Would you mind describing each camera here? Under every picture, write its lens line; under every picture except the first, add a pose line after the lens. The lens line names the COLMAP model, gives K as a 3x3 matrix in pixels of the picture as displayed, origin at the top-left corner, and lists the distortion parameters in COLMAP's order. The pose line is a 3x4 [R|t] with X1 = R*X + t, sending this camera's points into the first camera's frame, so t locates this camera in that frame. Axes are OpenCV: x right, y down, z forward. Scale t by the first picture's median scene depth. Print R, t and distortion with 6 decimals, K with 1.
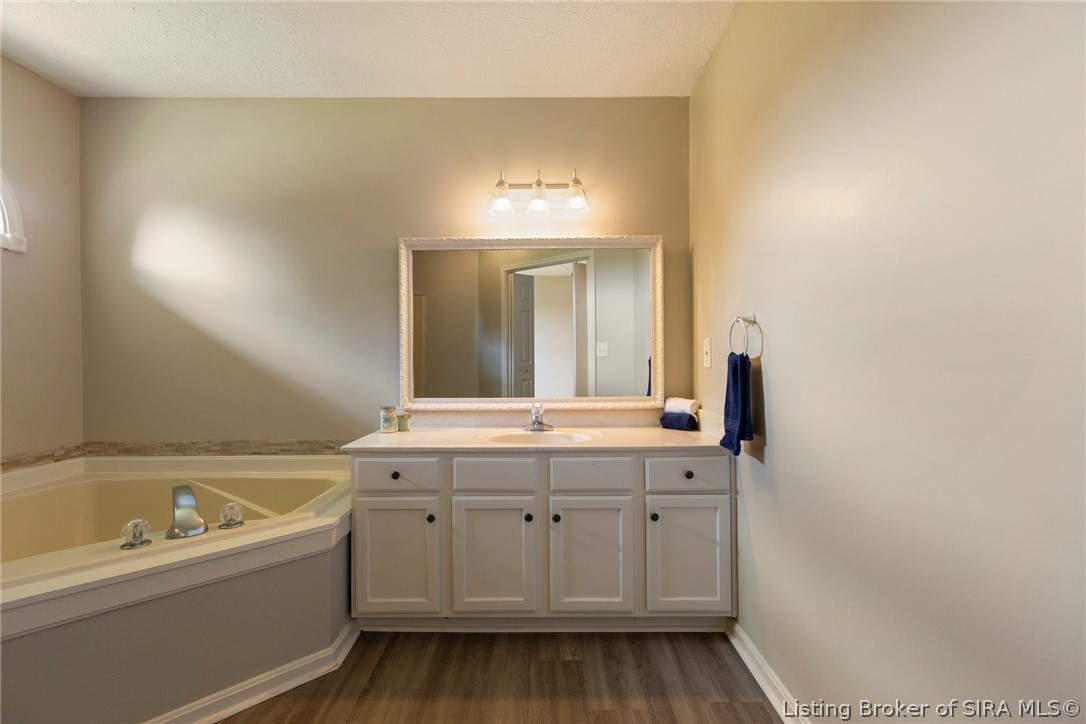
lens RADIAL K [[486.3, 0, 540.9], [0, 486.3, 359.0], [0, 0, 1]] dist [0.001626, -0.001801]
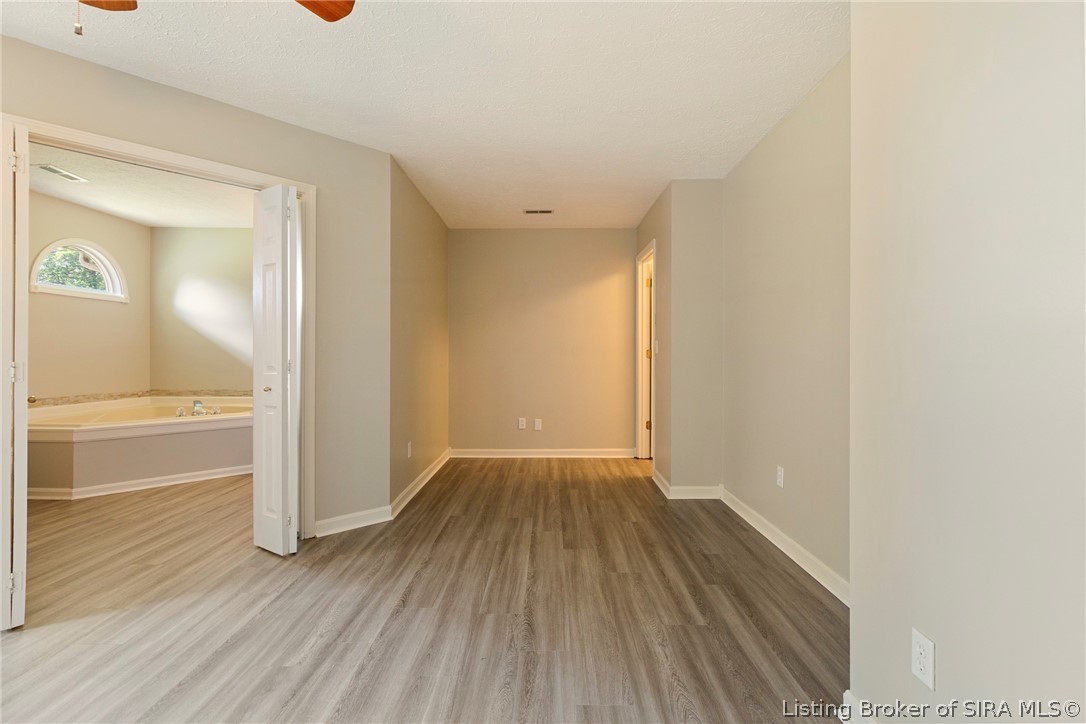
lens RADIAL K [[486.3, 0, 546.0], [0, 486.3, 350.3], [0, 0, 1]] dist [0.001626, -0.001801]
pose [[0.999947, 0.008647, -0.005510, 0.824893], [-0.008698, 0.999919, -0.009259, 0.004195], [0.005430, 0.009307, 0.999942, -1.152254]]
